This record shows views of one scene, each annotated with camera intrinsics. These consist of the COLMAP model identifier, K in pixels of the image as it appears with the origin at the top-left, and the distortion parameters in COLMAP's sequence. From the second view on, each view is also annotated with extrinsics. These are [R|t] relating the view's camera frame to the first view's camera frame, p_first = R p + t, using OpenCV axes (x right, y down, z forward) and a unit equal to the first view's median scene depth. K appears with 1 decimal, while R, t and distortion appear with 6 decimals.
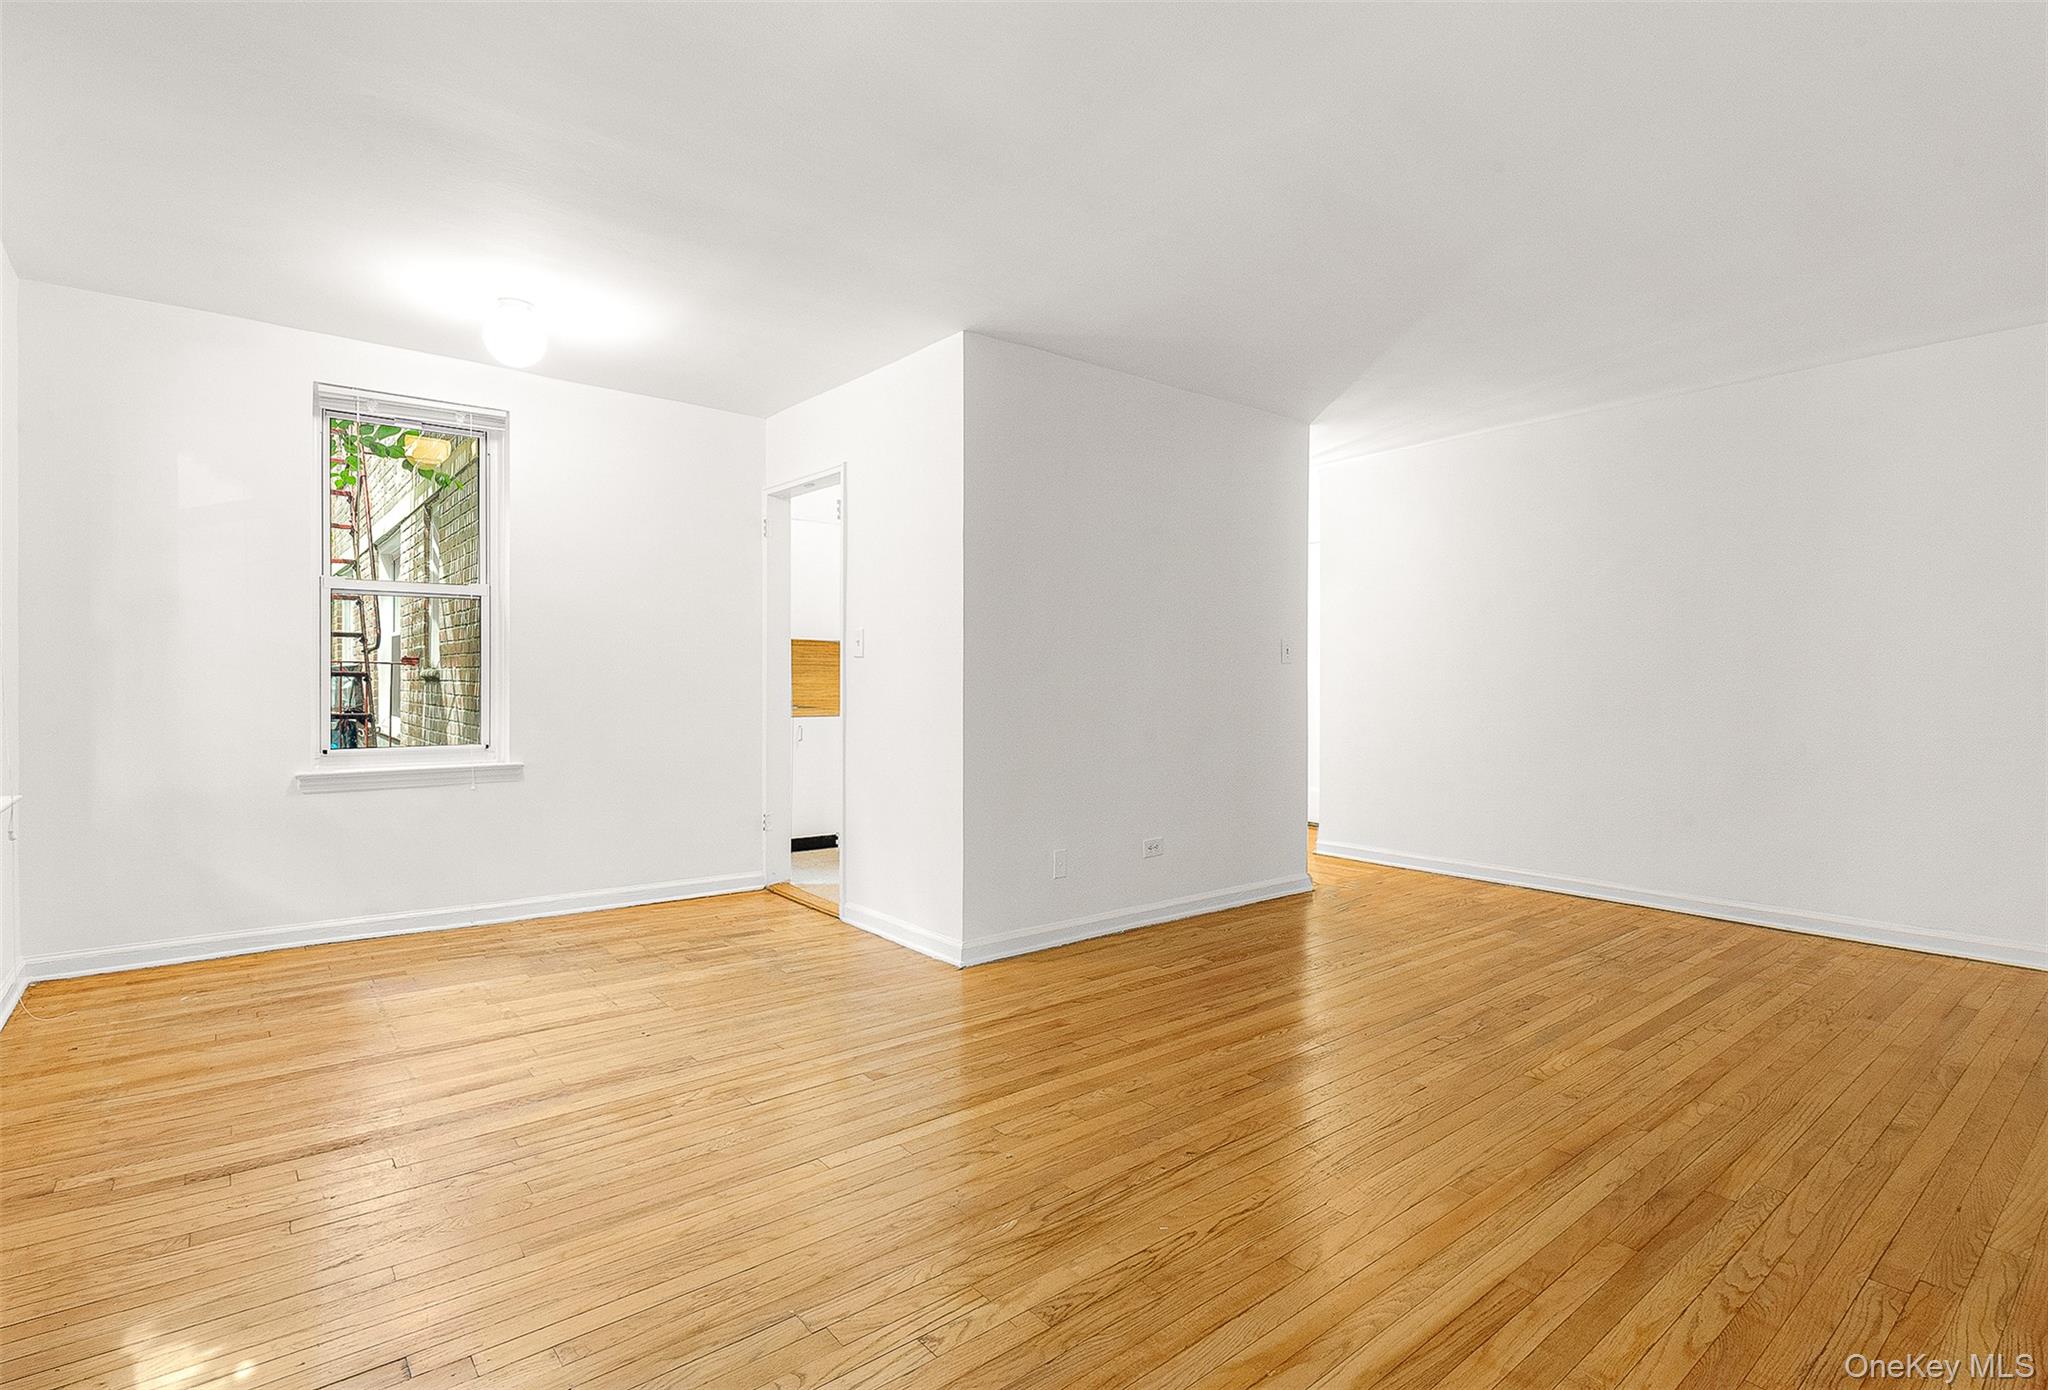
lens RADIAL K [[971.2, 0, 996.7], [0, 971.2, 707.5], [0, 0, 1]] dist [0.010884, -0.000487]
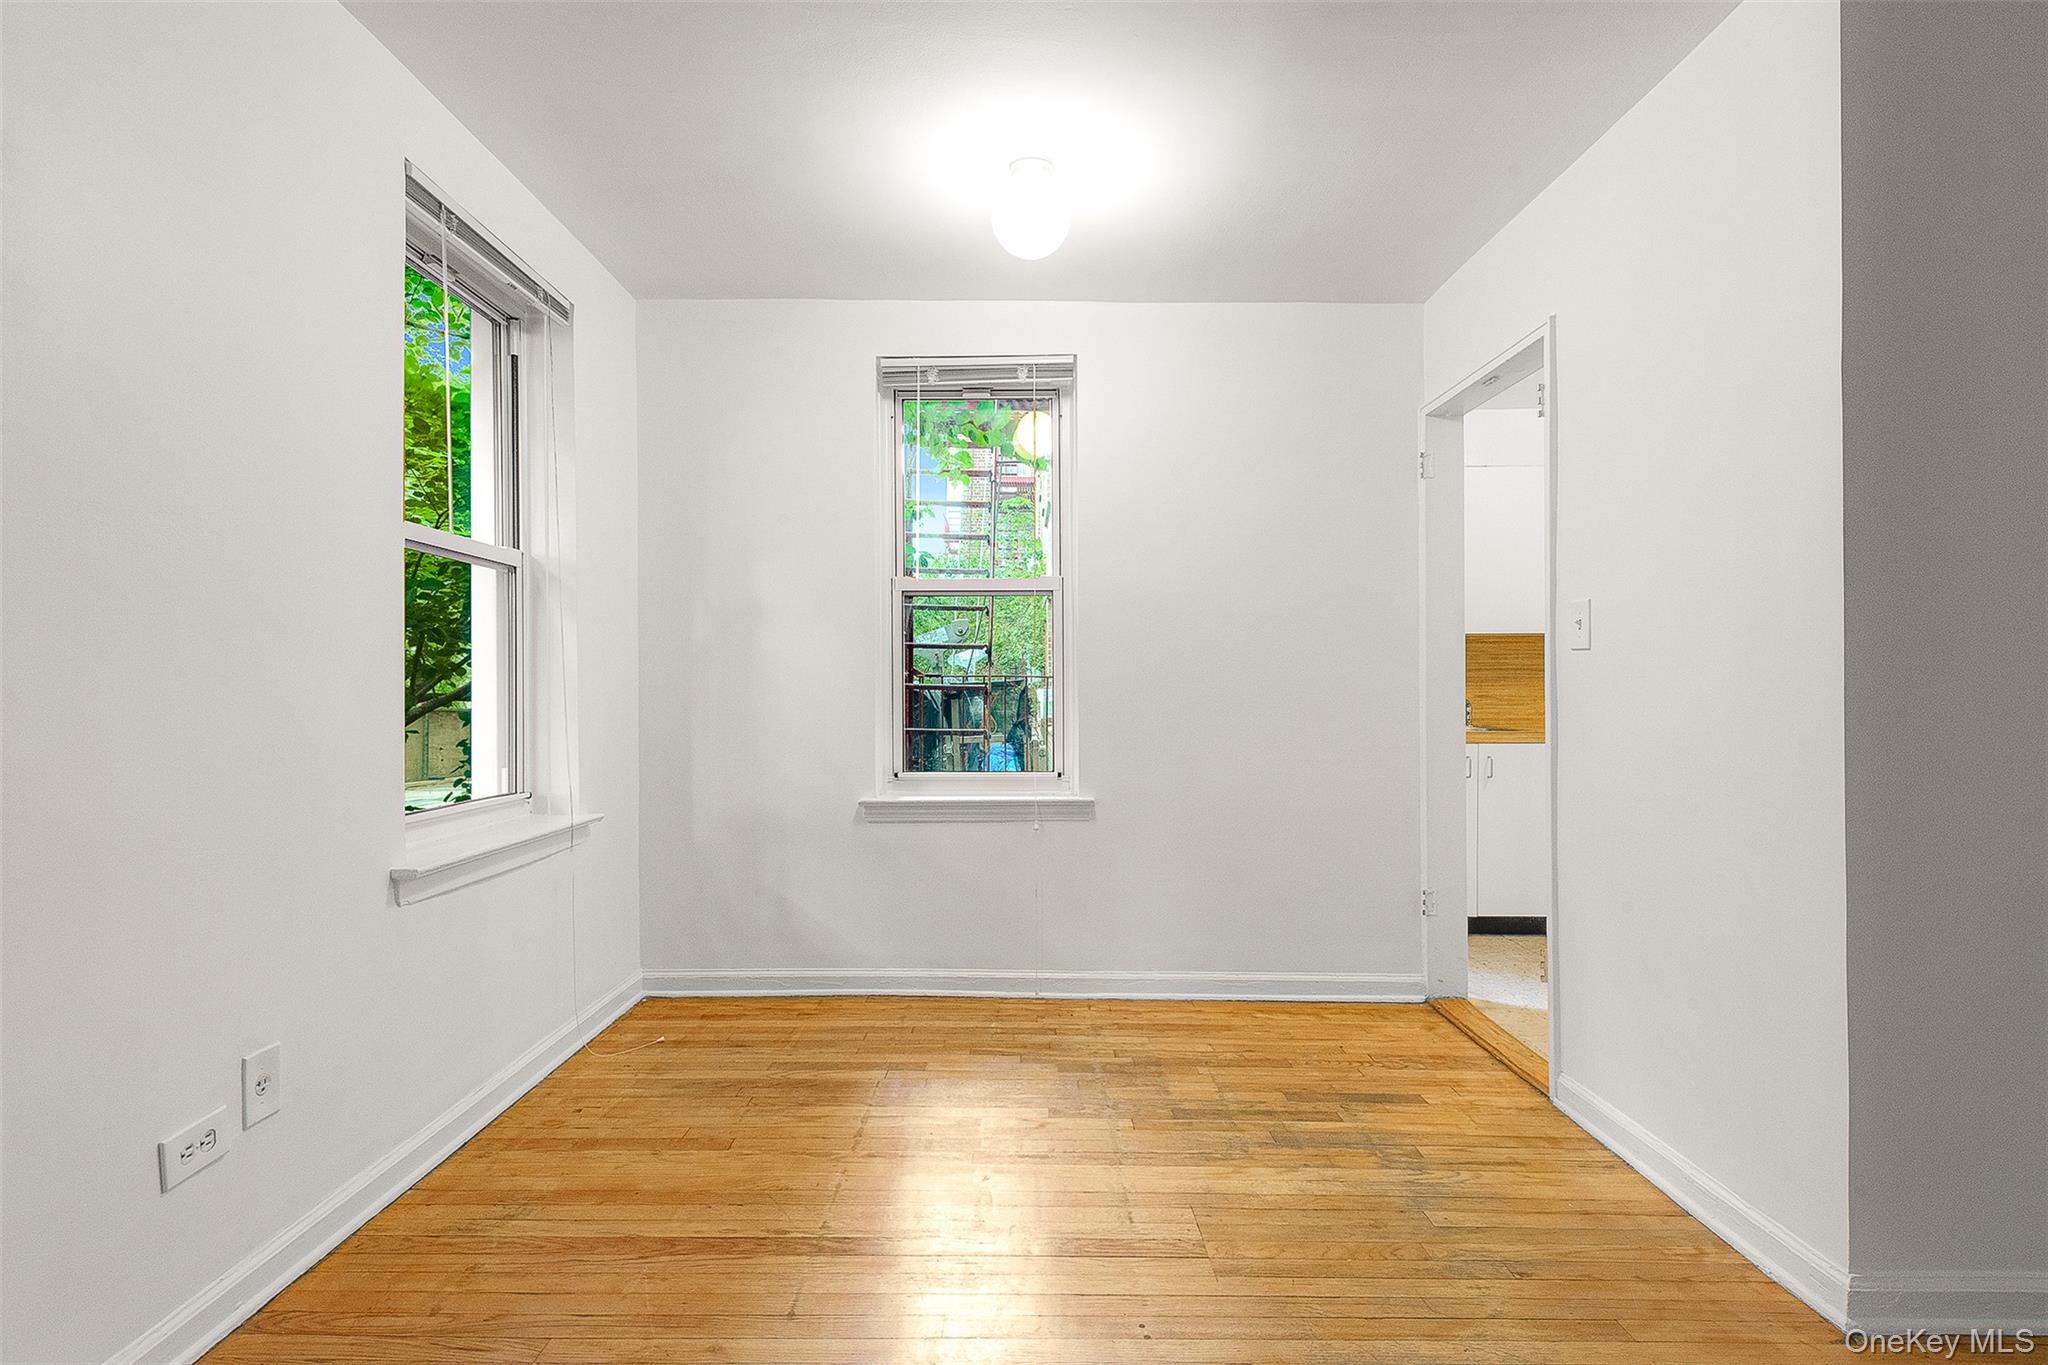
lens RADIAL K [[967.7, 0, 1024.0], [0, 967.7, 682.5], [0, 0, 1]] dist [0.005777, -0.000161]
pose [[0.786444, -0.011114, -0.617562, -0.057123], [-0.012828, 0.999329, -0.034321, -0.011450], [0.617529, 0.034914, 0.785773, 0.418167]]
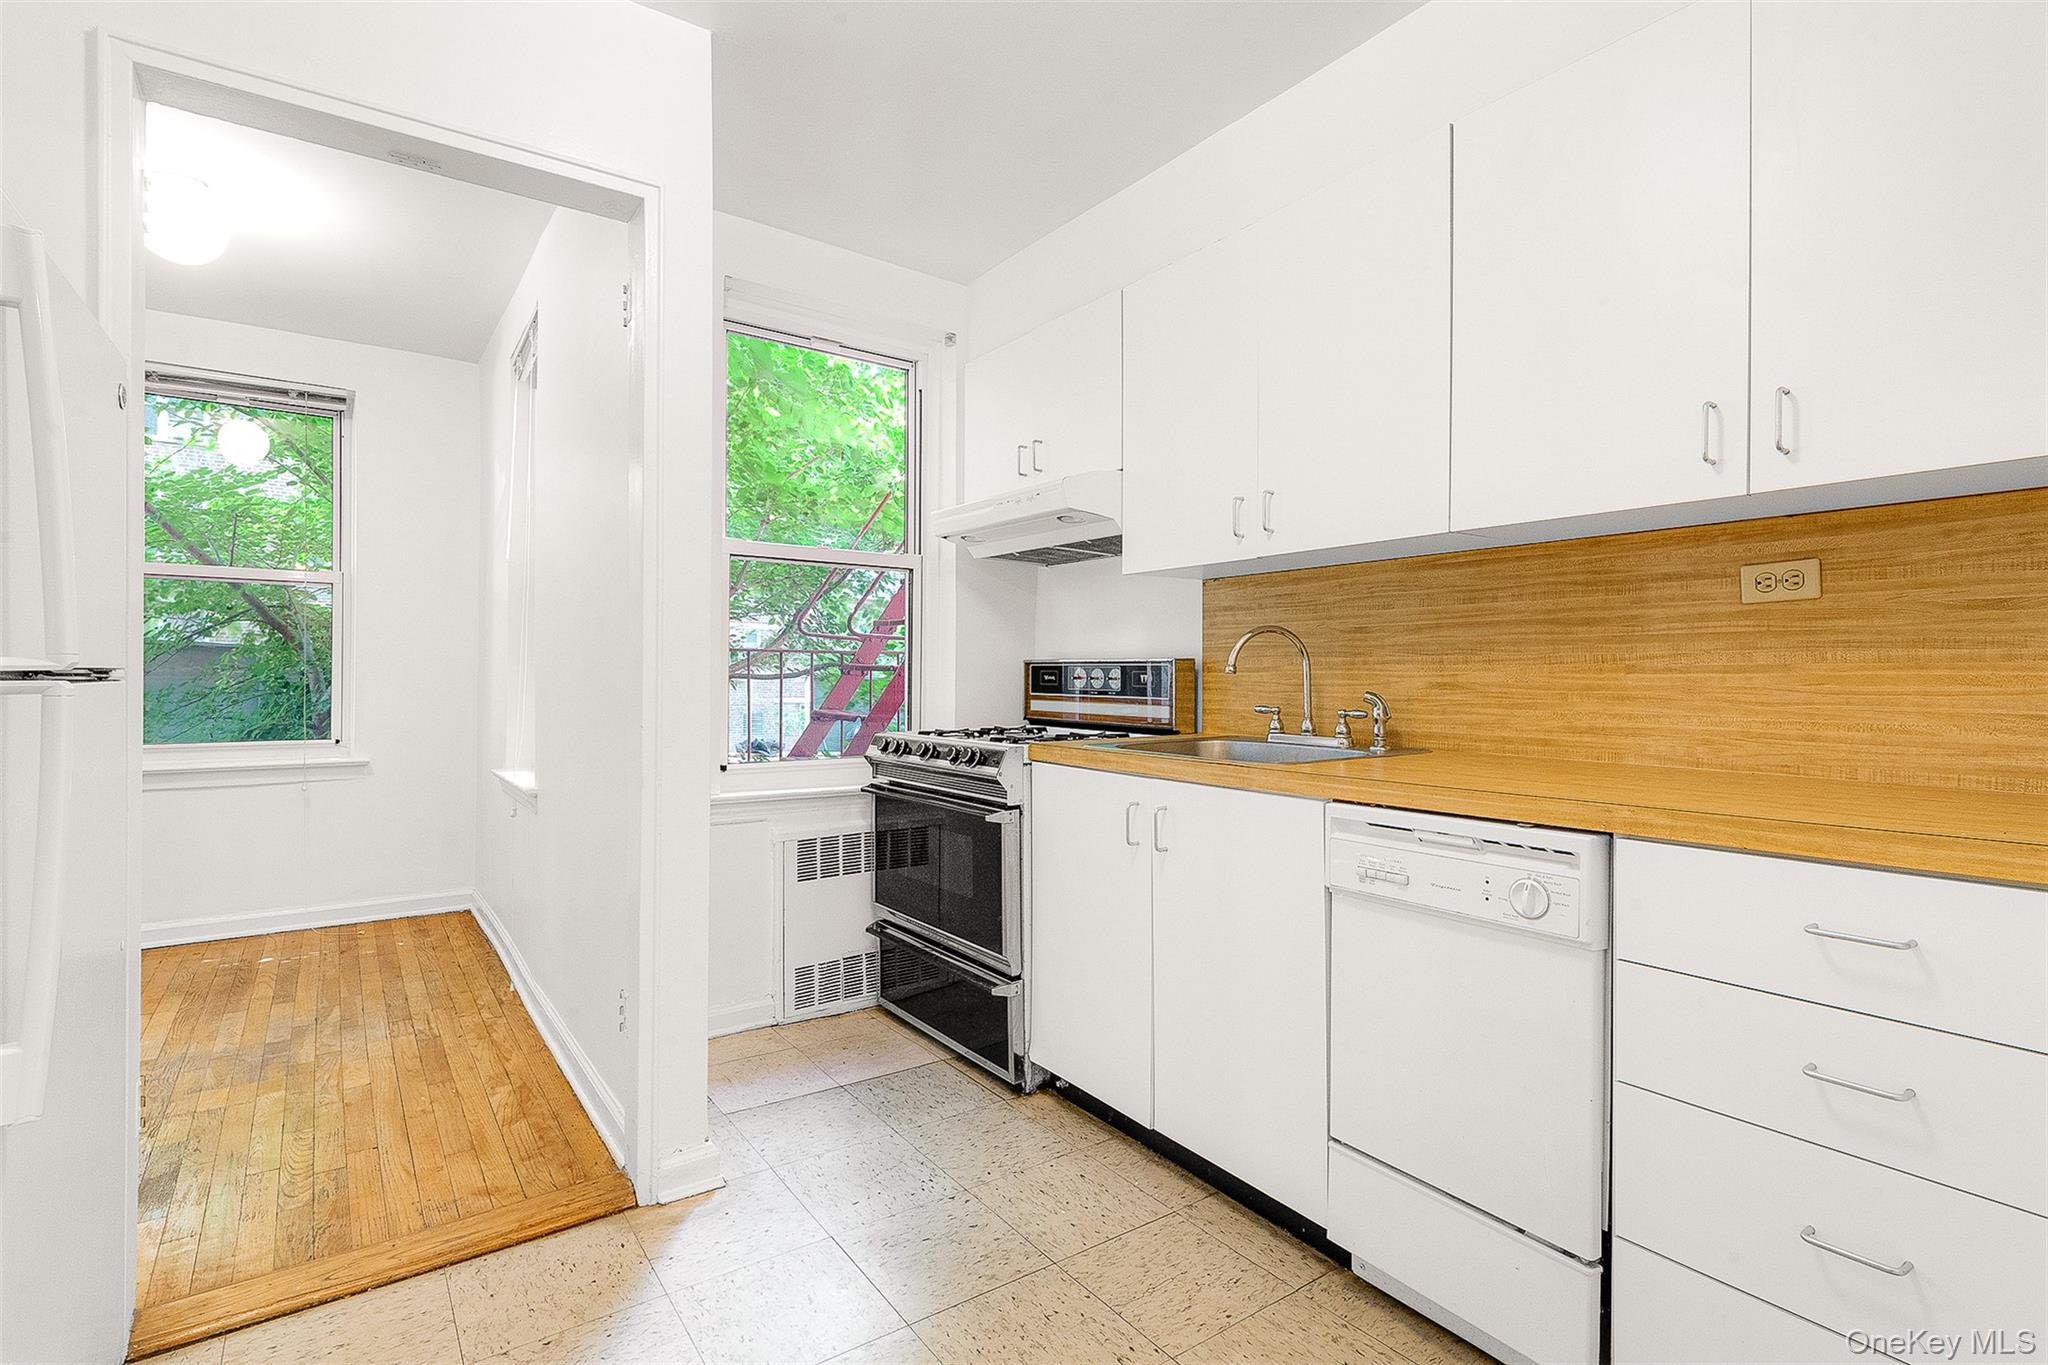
lens RADIAL K [[979.0, 0, 1027.5], [0, 979.0, 675.3], [0, 0, 1]] dist [0.027007, -0.013729]
pose [[-0.055810, -0.007473, -0.998413, 0.238236], [-0.033459, 0.999424, -0.005611, -0.037986], [0.997881, 0.033093, -0.056028, 1.674490]]
